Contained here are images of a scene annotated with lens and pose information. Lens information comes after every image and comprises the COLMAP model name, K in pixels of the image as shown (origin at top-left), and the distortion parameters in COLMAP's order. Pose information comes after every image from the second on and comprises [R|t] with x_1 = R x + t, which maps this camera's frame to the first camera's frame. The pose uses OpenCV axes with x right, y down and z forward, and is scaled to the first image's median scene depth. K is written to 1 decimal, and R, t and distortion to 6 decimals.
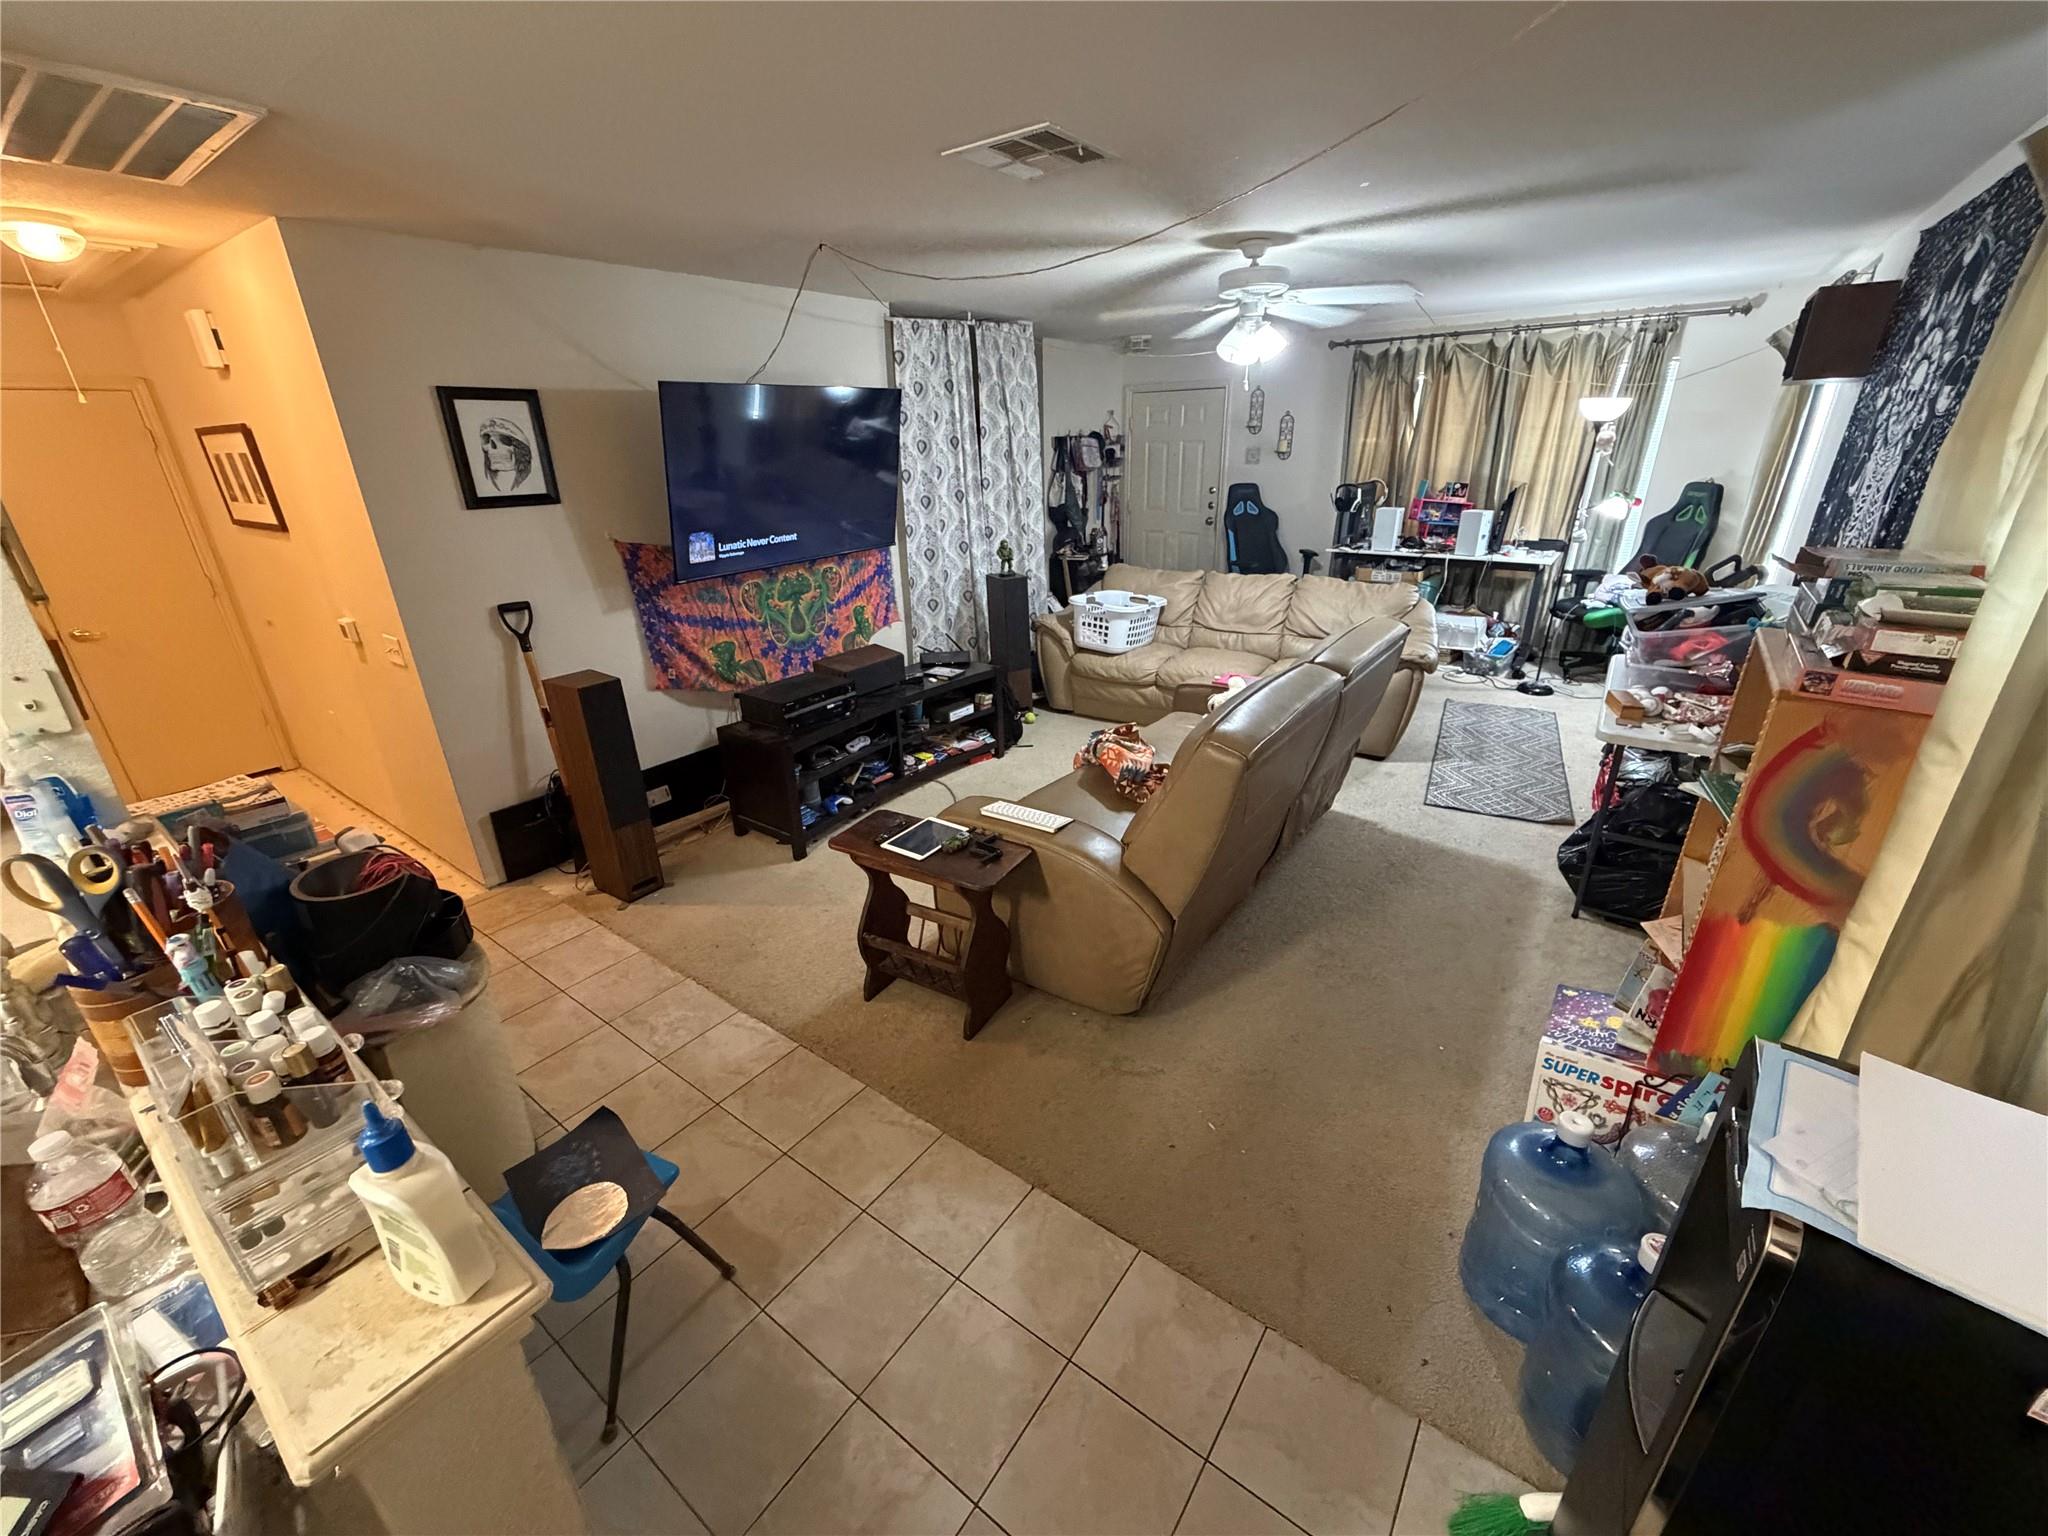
lens RADIAL K [[819.6, 0, 1019.5], [0, 819.6, 771.9], [0, 0, 1]] dist [0.001812, -0.000068]
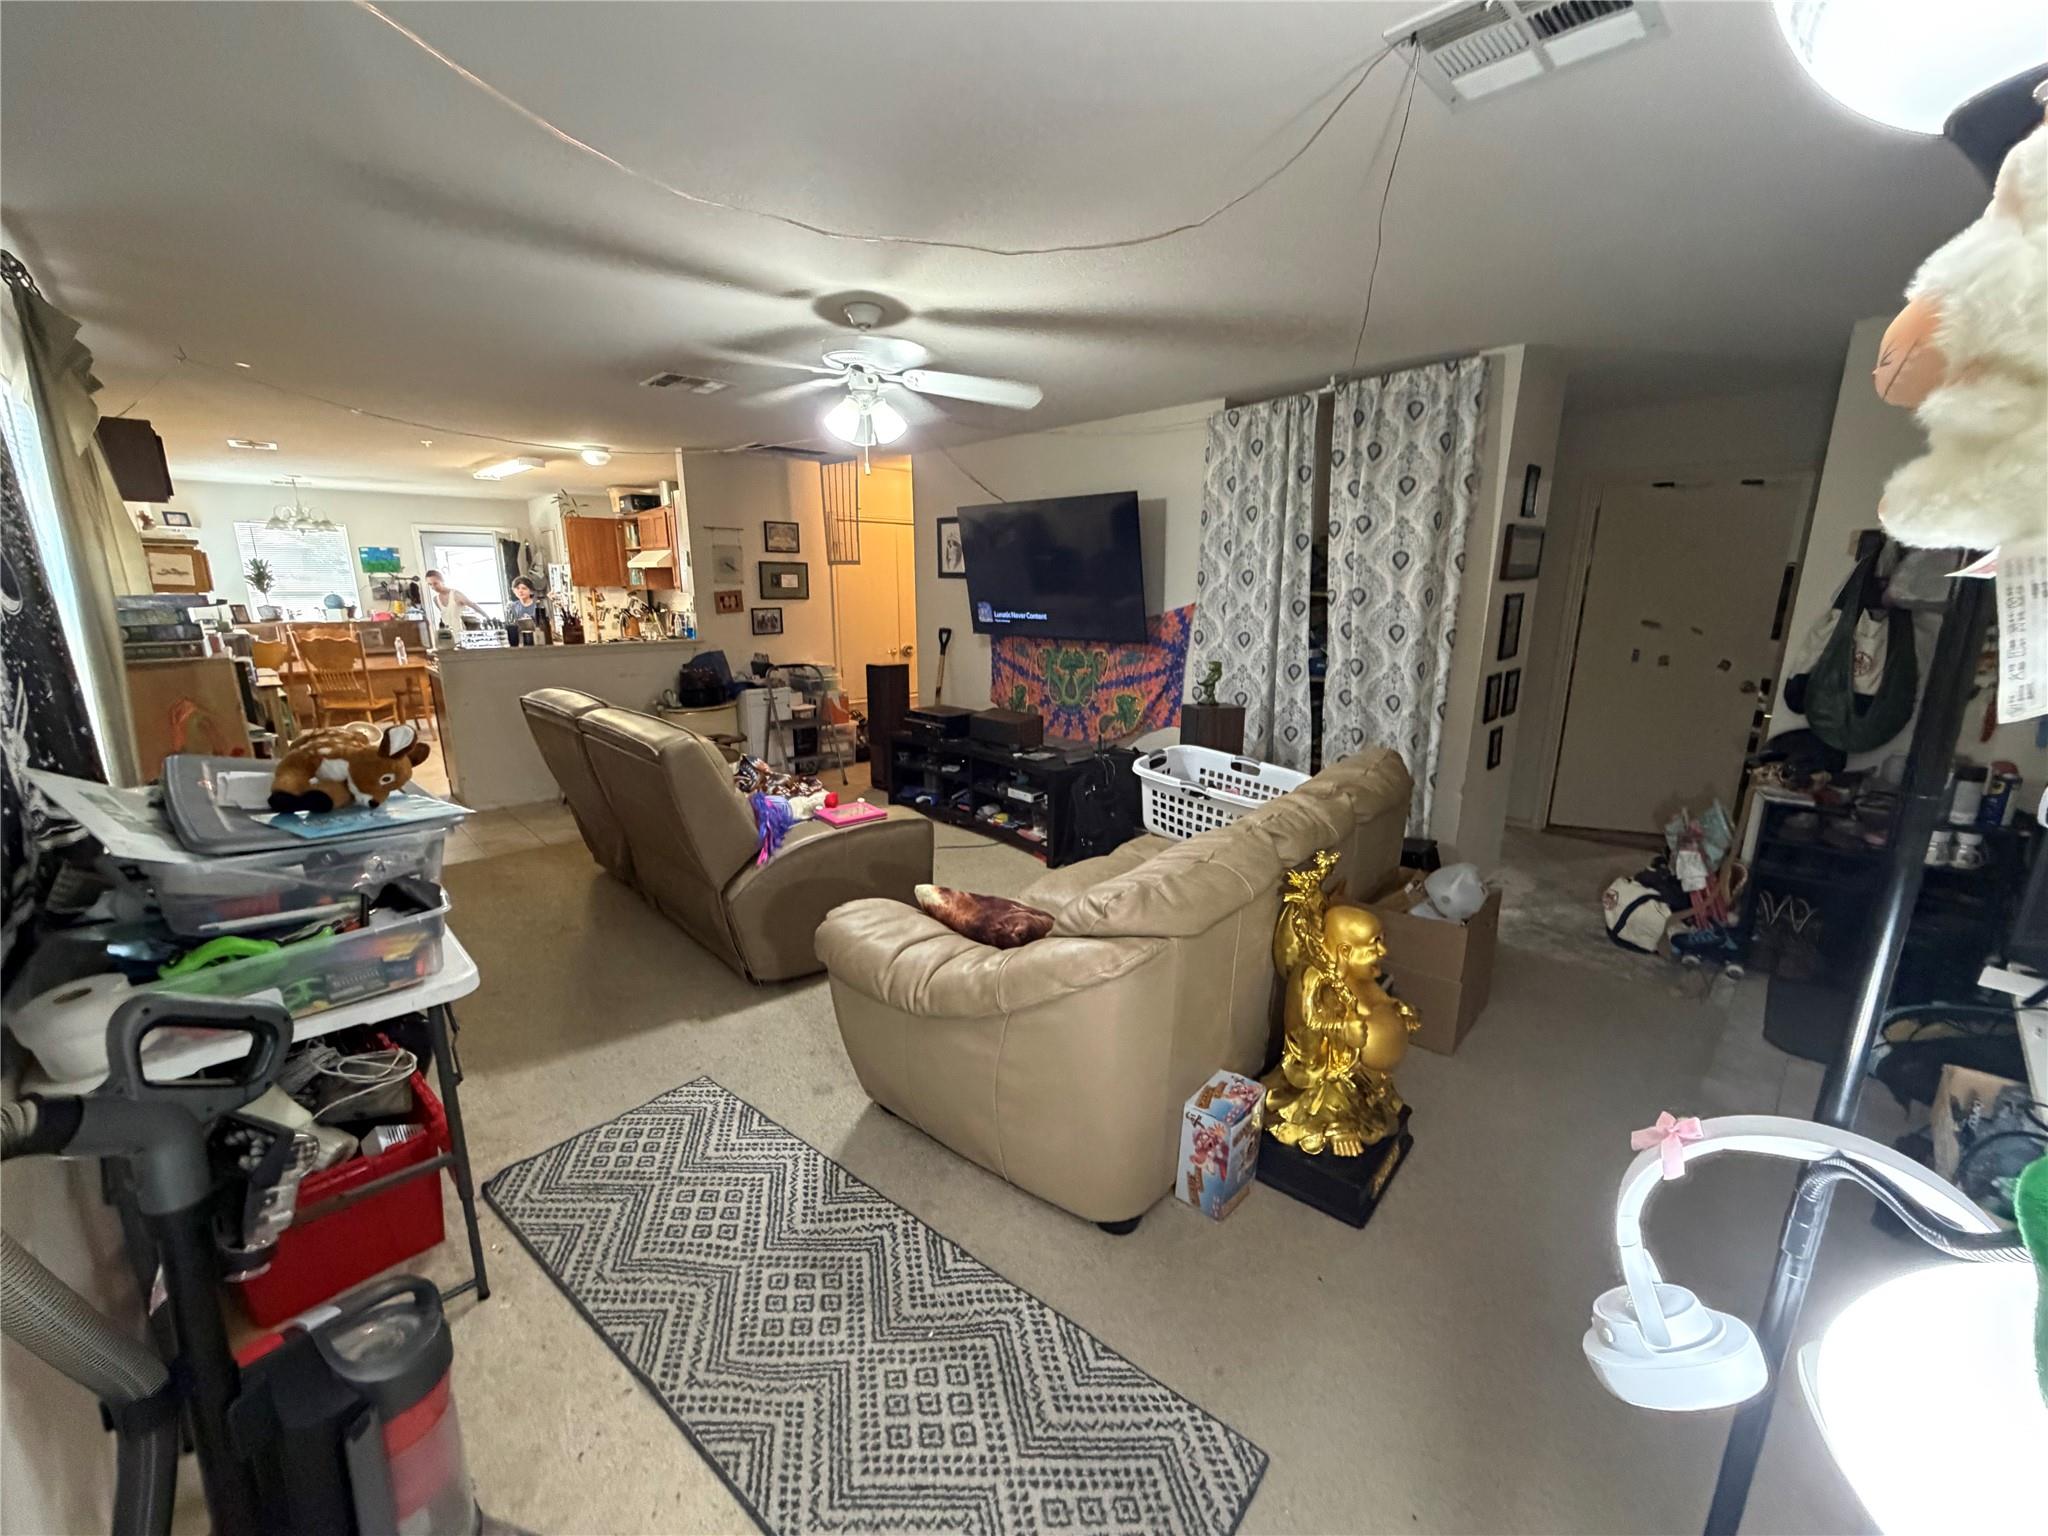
lens RADIAL K [[819.6, 0, 1019.5], [0, 819.6, 771.9], [0, 0, 1]] dist [0.001812, -0.000068]
pose [[-0.174220, 0.254066, -0.951366, 0.866587], [-0.371534, 0.877773, 0.302451, -0.393689], [0.911927, 0.406158, -0.058531, 1.010642]]
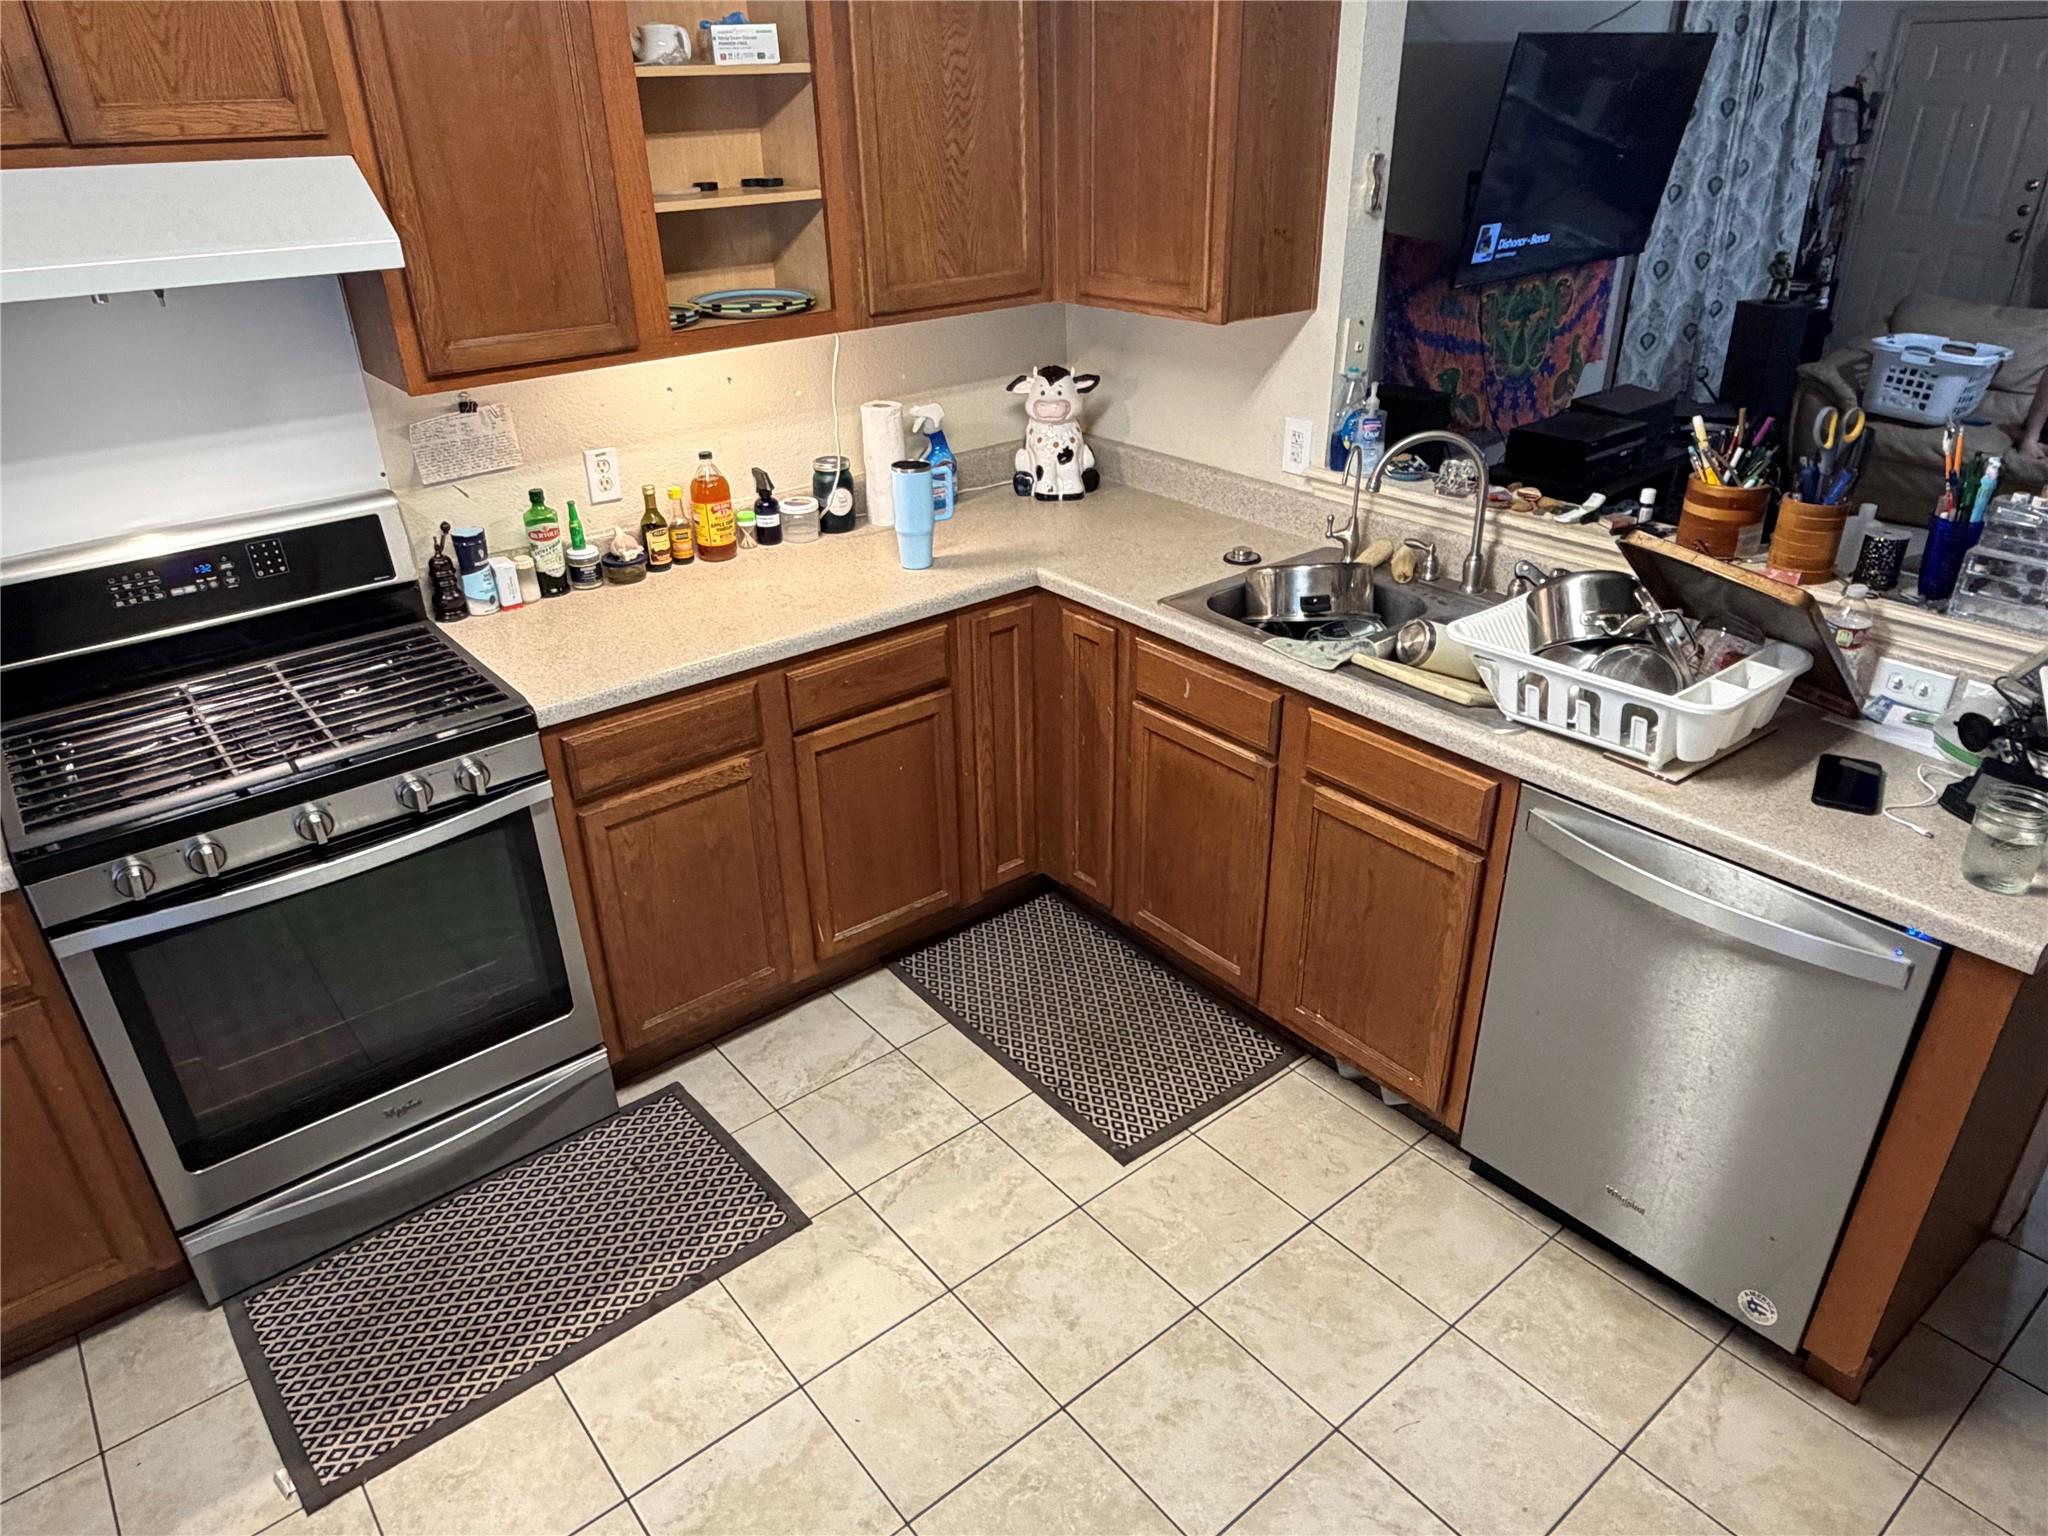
lens RADIAL K [[1320.1, 0, 1023.4], [0, 1320.1, 778.3], [0, 0, 1]] dist [-0.005518, 0.000324]
pose [[0.965979, 0.126206, -0.225738, -0.374640], [-0.102986, 0.988370, 0.111883, 0.118189], [0.237233, -0.084829, 0.967742, -0.325241]]
